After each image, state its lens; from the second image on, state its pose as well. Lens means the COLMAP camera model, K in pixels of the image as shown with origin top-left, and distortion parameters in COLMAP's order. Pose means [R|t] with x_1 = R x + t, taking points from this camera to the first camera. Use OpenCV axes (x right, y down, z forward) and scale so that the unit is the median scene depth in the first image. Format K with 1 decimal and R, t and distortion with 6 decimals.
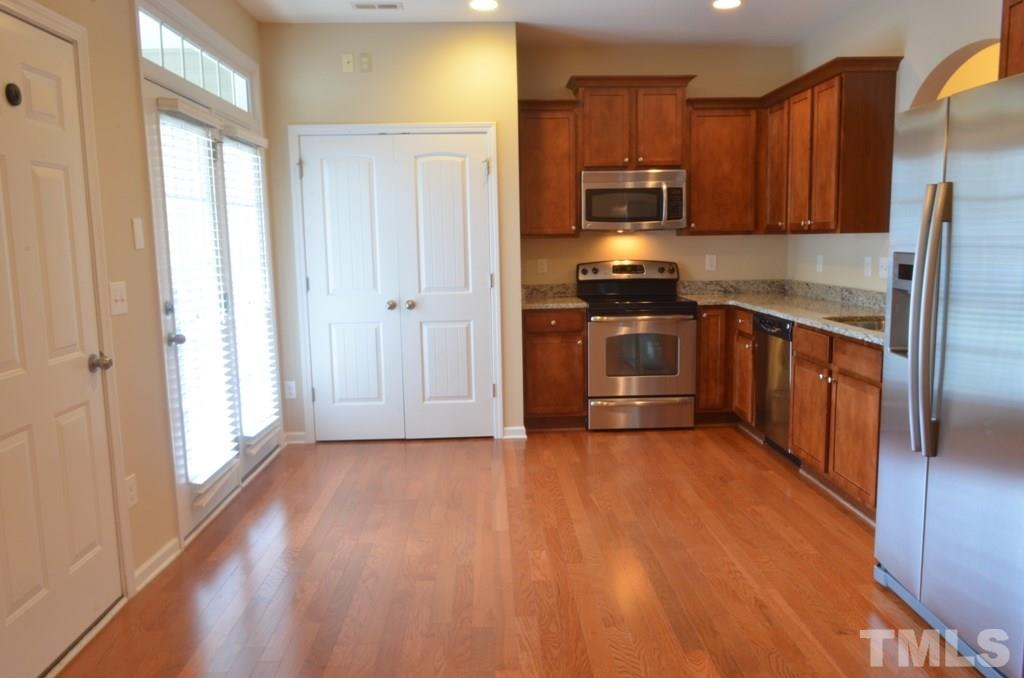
lens RADIAL K [[788.1, 0, 512.0], [0, 788.1, 339.0], [0, 0, 1]] dist [-0.004496, -0.001432]
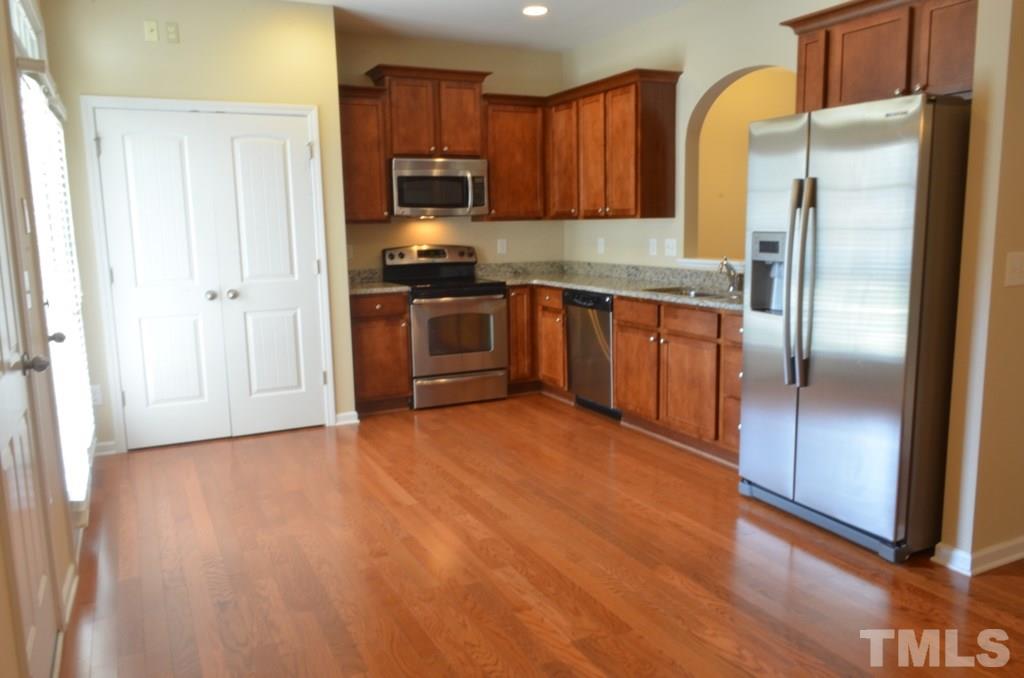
lens RADIAL K [[789.3, 0, 516.8], [0, 789.3, 342.7], [0, 0, 1]] dist [-0.012120, -0.004526]
pose [[0.911441, -0.062072, 0.406721, -0.202504], [0.054746, 0.998060, 0.029638, 0.004988], [-0.407772, -0.004747, 0.913071, -0.002624]]
